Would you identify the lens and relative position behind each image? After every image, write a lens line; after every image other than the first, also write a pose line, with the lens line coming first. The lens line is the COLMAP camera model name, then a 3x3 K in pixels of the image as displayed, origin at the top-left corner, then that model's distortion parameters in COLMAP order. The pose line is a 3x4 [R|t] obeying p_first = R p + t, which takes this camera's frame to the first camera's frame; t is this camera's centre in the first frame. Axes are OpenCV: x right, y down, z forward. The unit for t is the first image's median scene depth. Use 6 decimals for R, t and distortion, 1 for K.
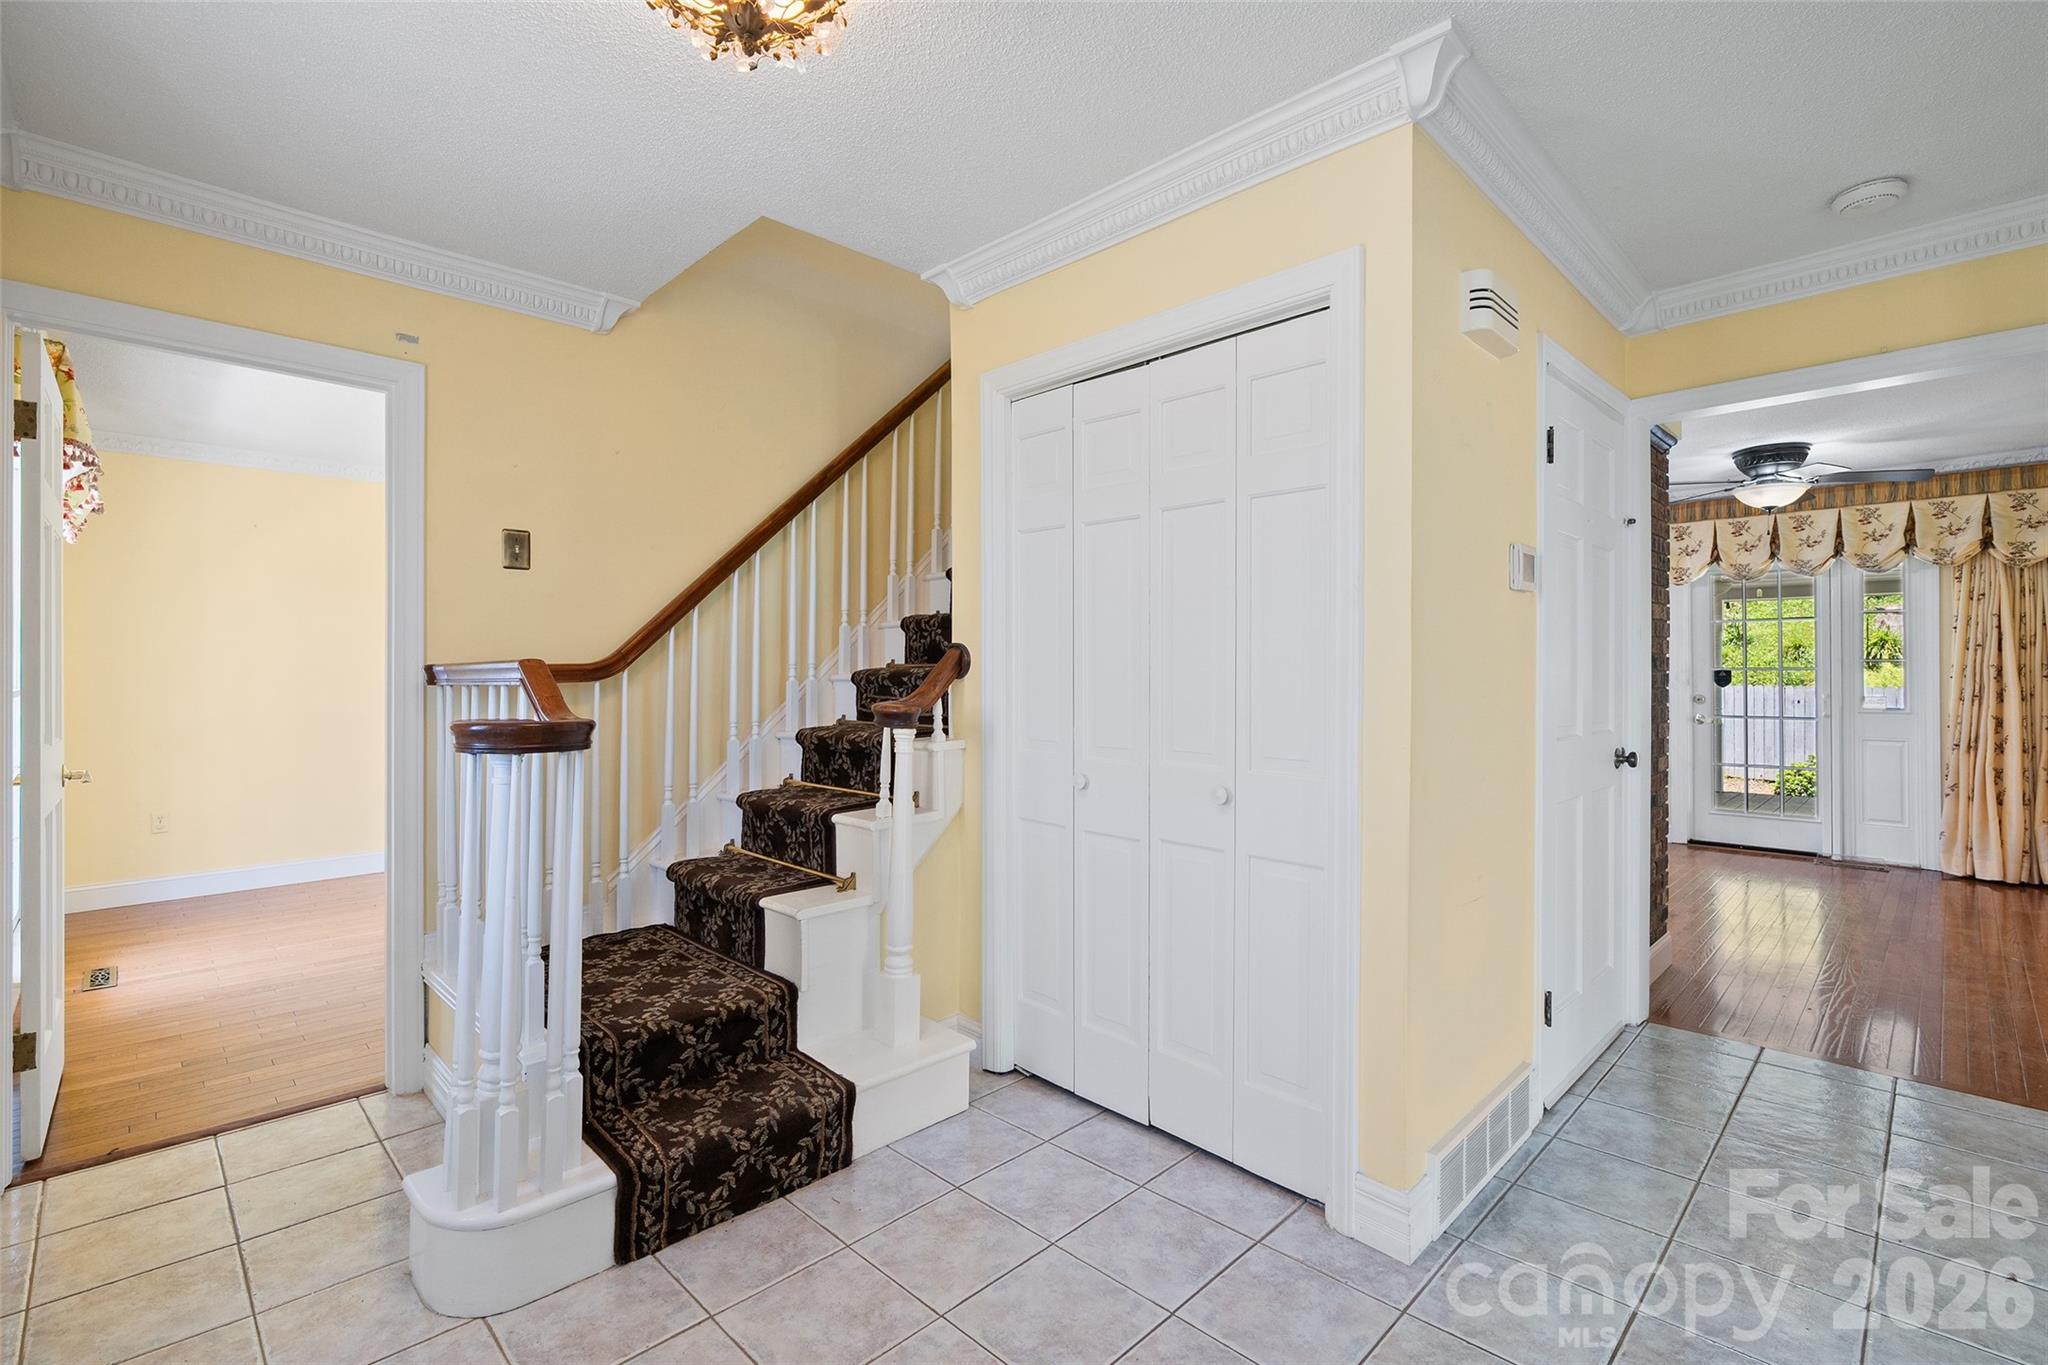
lens RADIAL K [[921.6, 0, 1025.5], [0, 921.6, 662.9], [0, 0, 1]] dist [-0.006911, 0.002611]
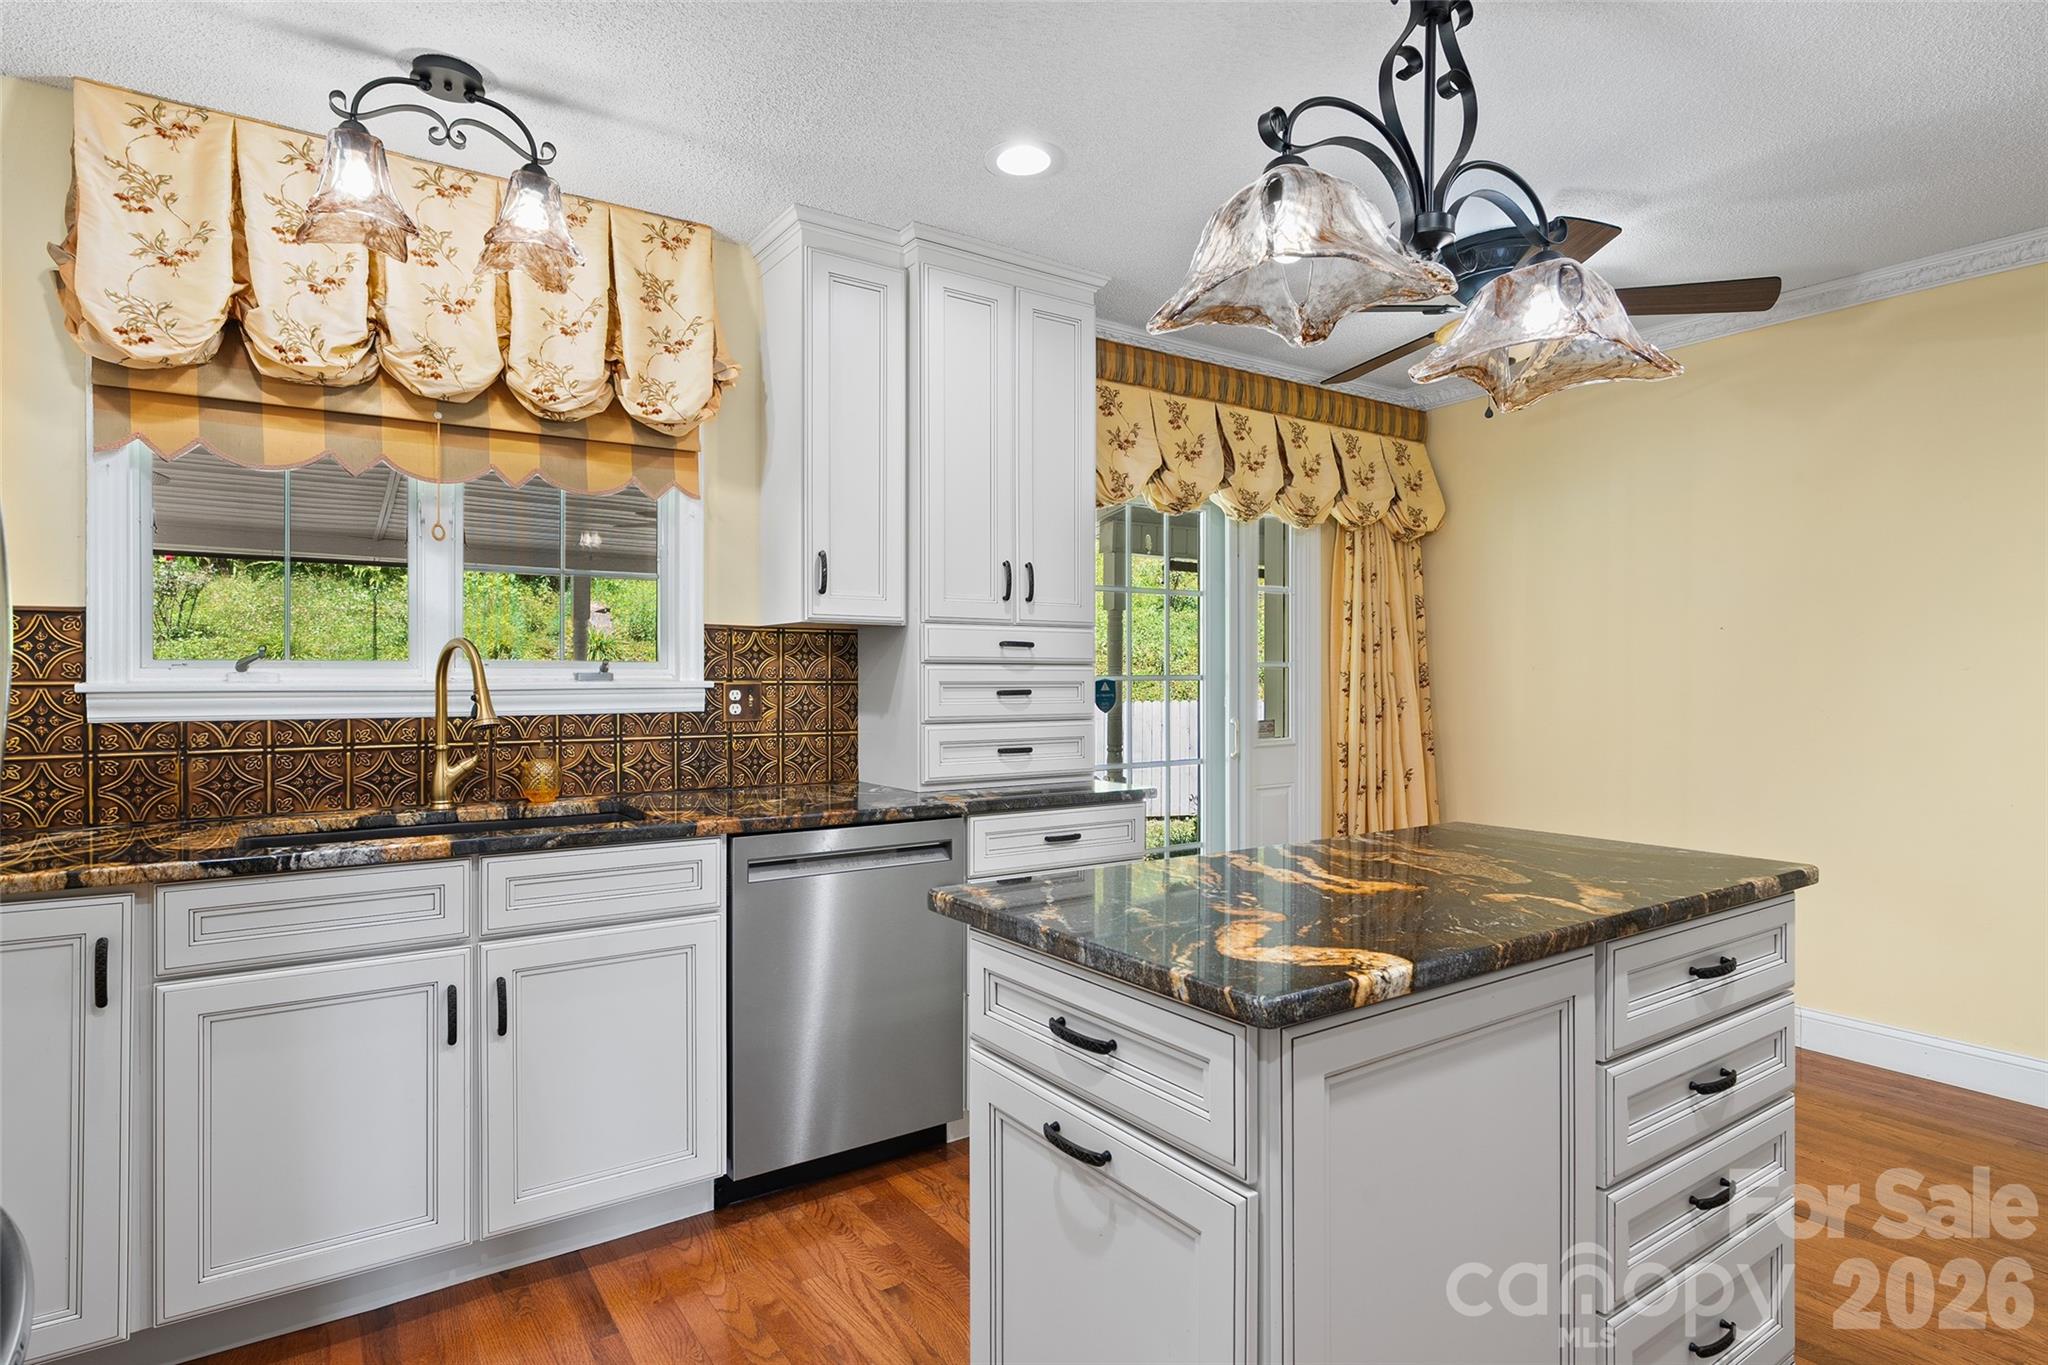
lens RADIAL K [[1030.5, 0, 994.4], [0, 1030.5, 689.5], [0, 0, 1]] dist [-0.008454, 0.003250]
pose [[0.197212, -0.010094, 0.980309, 0.193496], [-0.006235, 0.999914, 0.011550, 0.007993], [-0.980341, -0.008390, 0.197132, 1.145291]]
